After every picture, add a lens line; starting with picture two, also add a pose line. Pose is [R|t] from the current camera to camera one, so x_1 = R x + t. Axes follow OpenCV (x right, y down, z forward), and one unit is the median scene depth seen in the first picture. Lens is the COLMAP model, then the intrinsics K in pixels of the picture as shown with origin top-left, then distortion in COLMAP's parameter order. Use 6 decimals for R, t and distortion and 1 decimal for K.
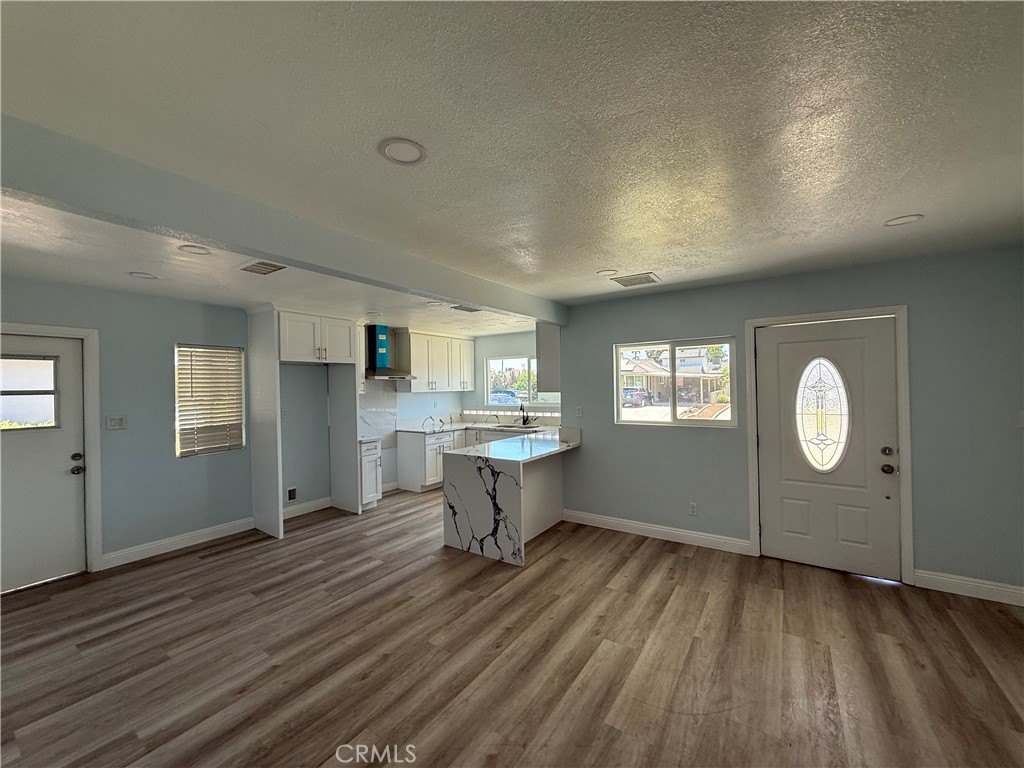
lens RADIAL K [[406.0, 0, 510.3], [0, 406.0, 383.3], [0, 0, 1]] dist [-0.000866, -0.000071]
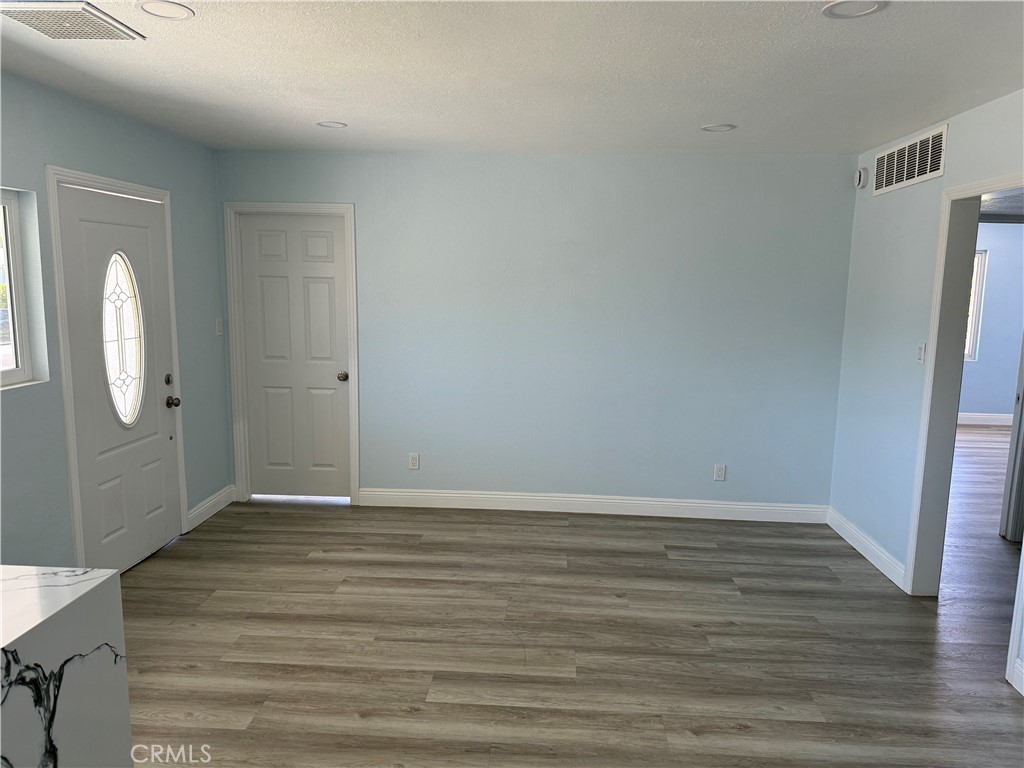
lens RADIAL K [[719.9, 0, 509.4], [0, 719.9, 386.9], [0, 0, 1]] dist [0.082013, -0.116109]
pose [[-0.505474, -0.116938, 0.854881, -0.460495], [-0.010393, 0.991527, 0.129485, -0.005108], [-0.862779, 0.056566, -0.502407, 0.876319]]
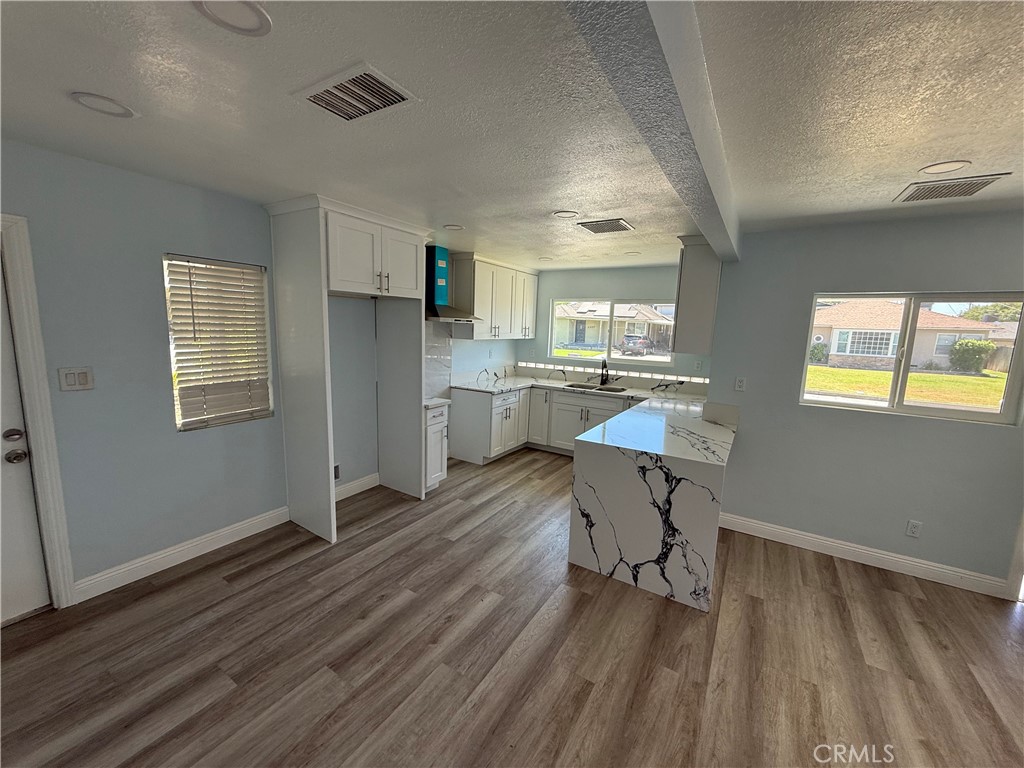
lens RADIAL K [[406.0, 0, 510.3], [0, 406.0, 383.3], [0, 0, 1]] dist [-0.000866, -0.000071]
pose [[0.997857, 0.045295, 0.047210, -0.311727], [-0.051763, 0.987890, 0.146264, -0.018391], [-0.040014, -0.148395, 0.988118, 0.331683]]
